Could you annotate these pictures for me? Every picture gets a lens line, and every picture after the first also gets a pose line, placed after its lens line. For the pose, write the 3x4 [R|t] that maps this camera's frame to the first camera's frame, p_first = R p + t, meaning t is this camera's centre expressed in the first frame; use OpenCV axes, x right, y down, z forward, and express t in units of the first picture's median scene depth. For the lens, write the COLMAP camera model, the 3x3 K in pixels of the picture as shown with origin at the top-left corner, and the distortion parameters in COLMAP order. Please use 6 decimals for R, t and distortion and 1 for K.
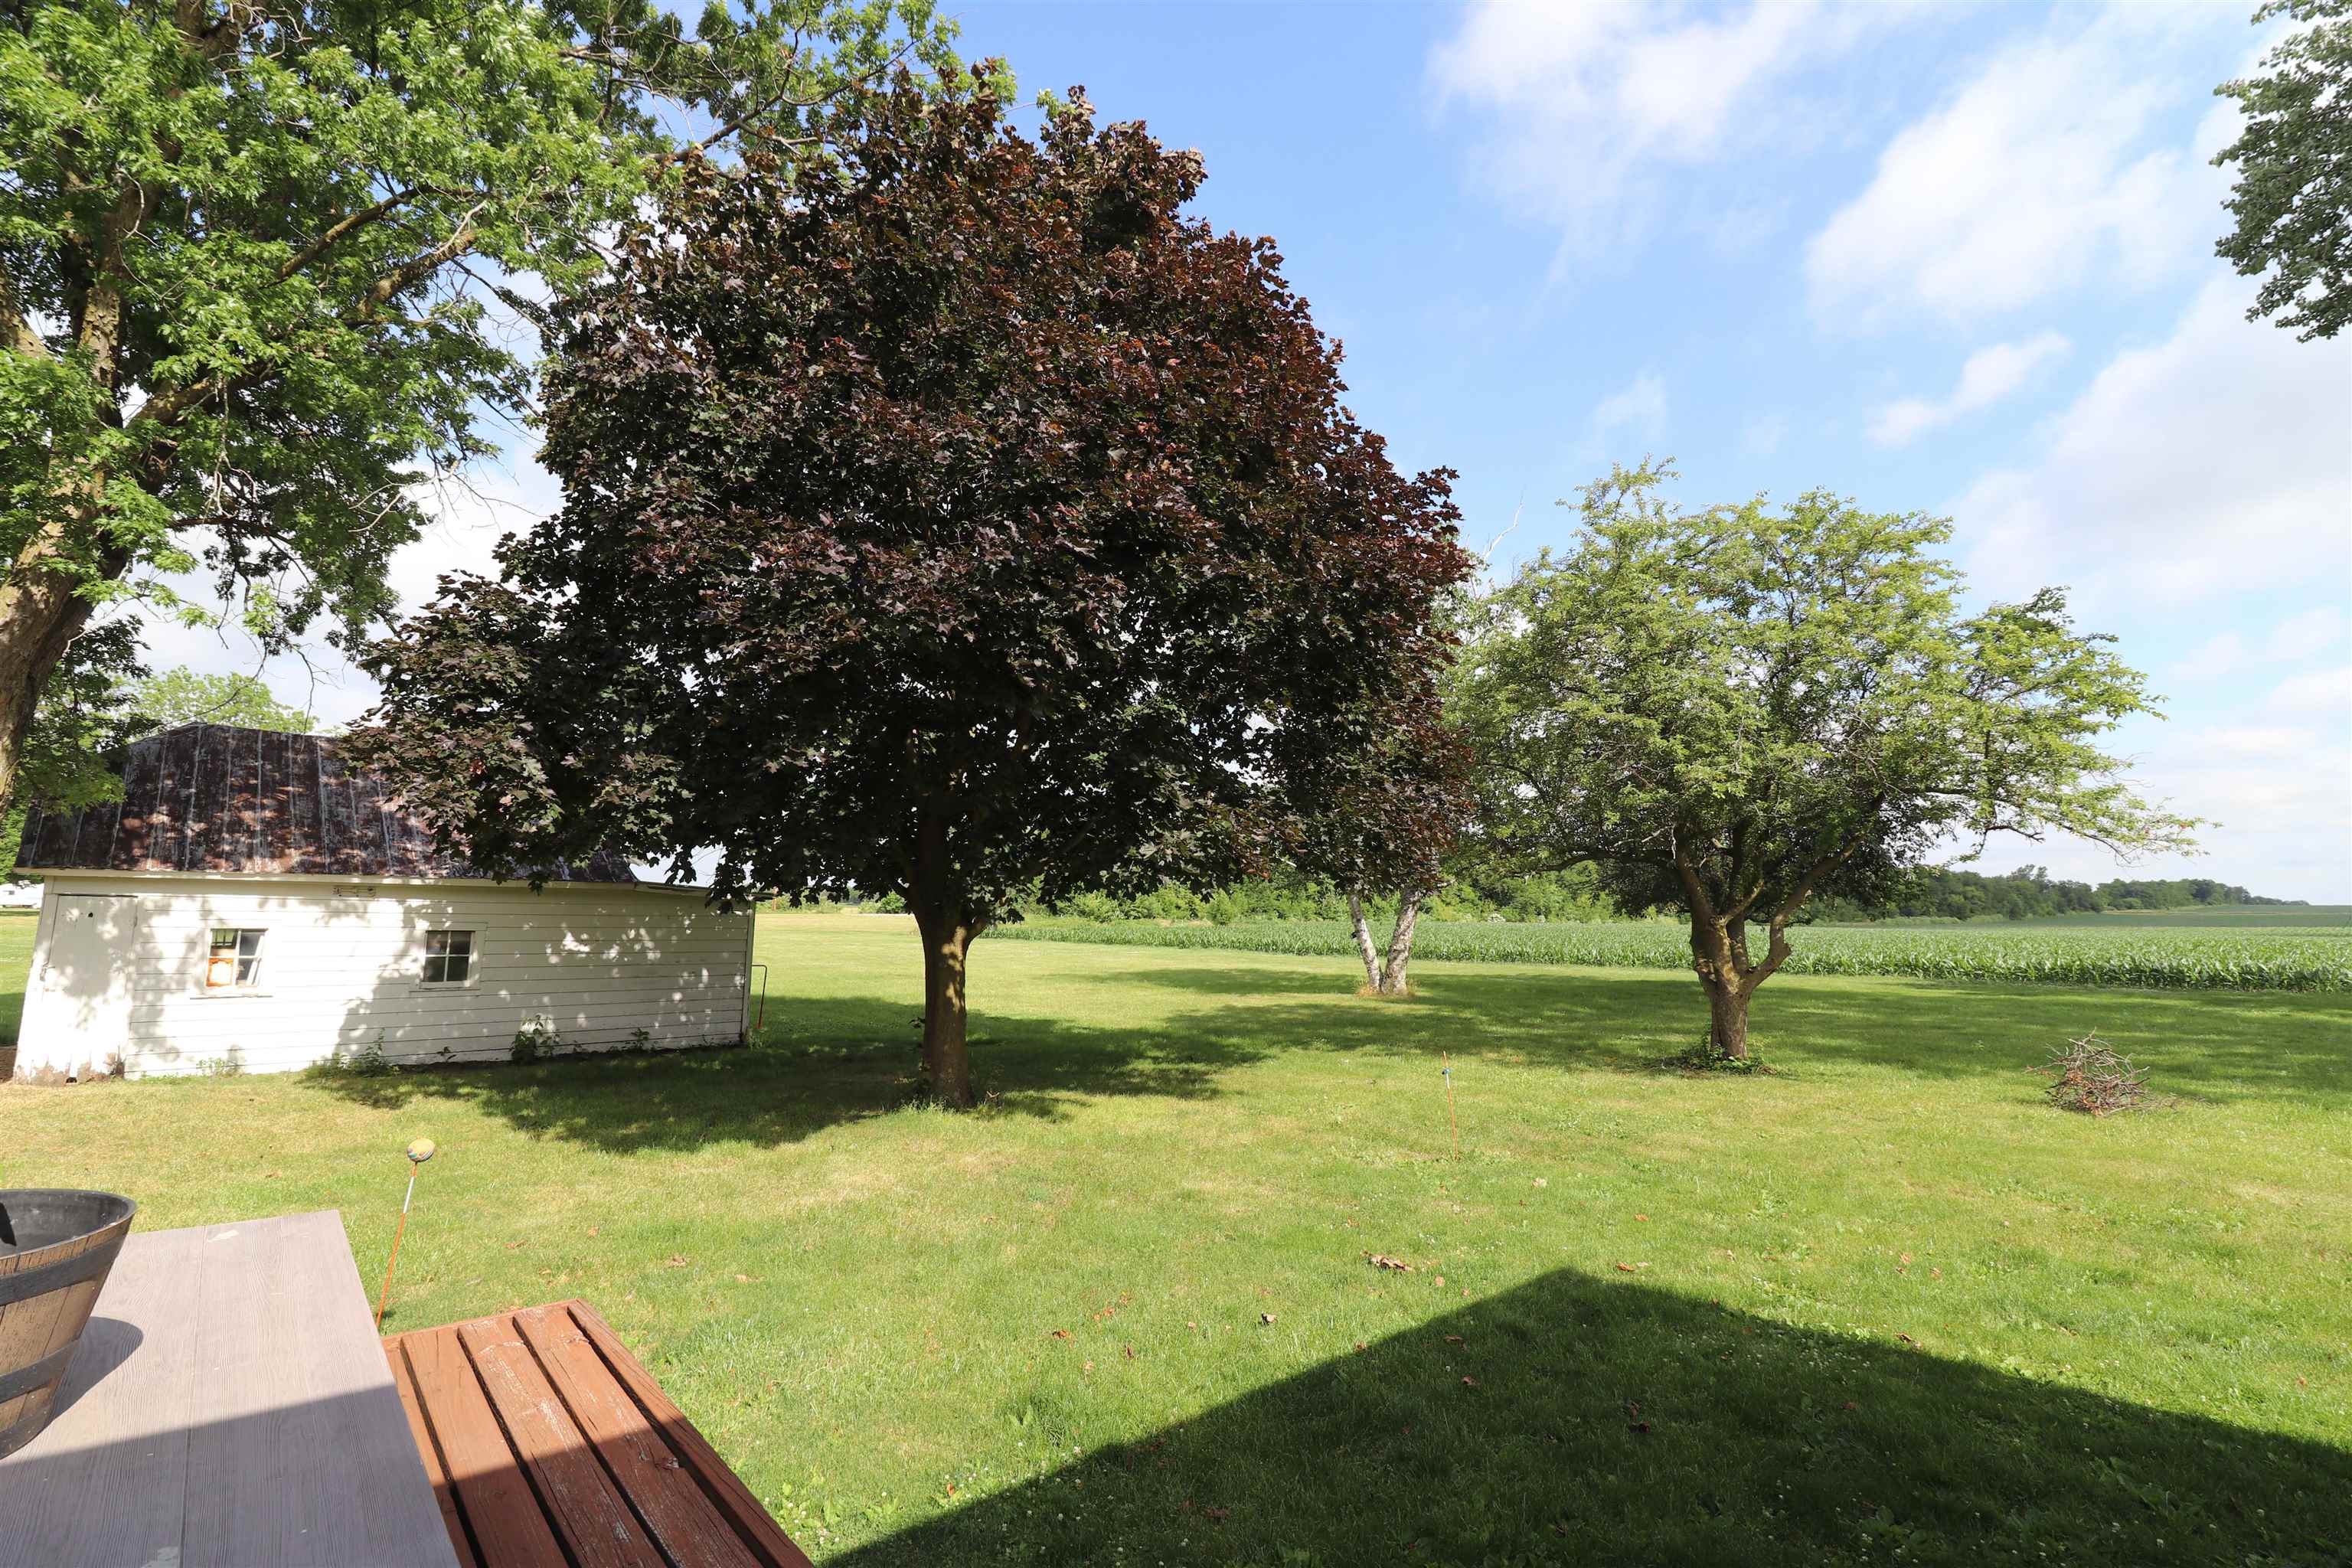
lens RADIAL K [[1079.8, 0, 1157.8], [0, 1079.8, 759.5], [0, 0, 1]] dist [-0.003639, -0.010347]
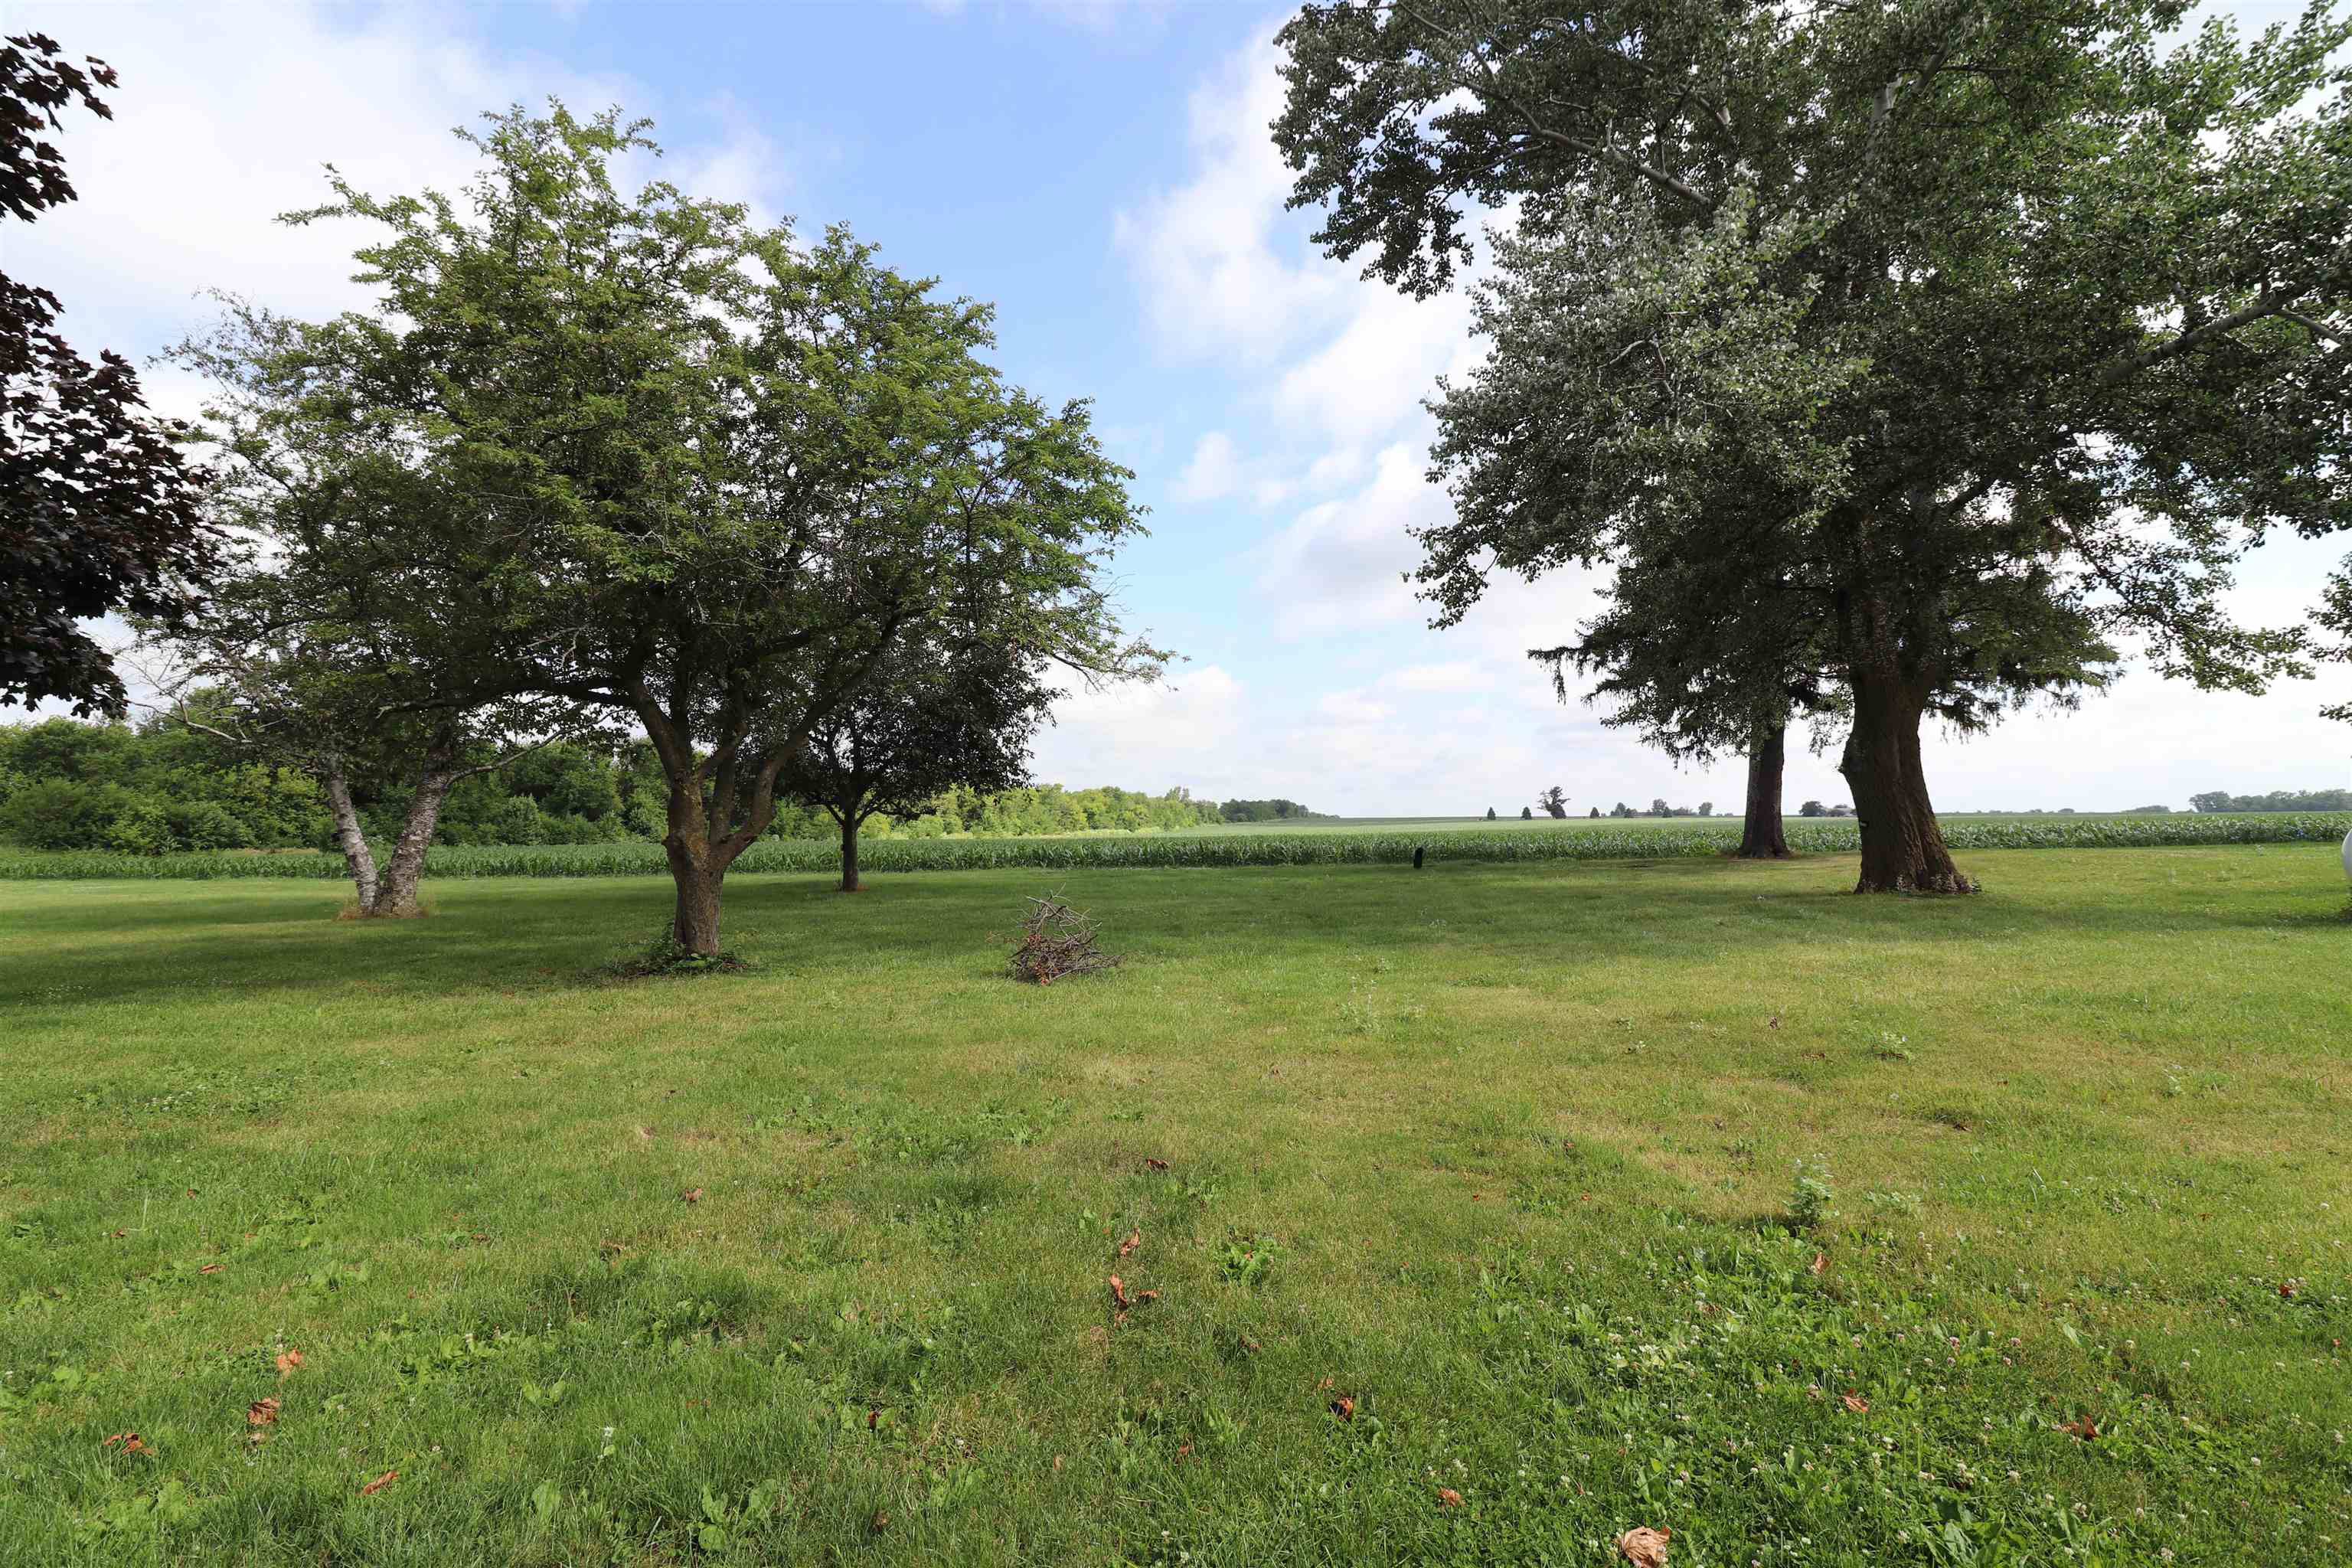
lens RADIAL K [[1079.8, 0, 1162.4], [0, 1079.8, 793.1], [0, 0, 1]] dist [-0.003639, -0.010347]
pose [[0.789148, -0.002002, 0.614200, 0.287152], [-0.059830, 0.994988, 0.080115, 0.073208], [-0.611283, -0.099970, 0.785073, 0.190719]]
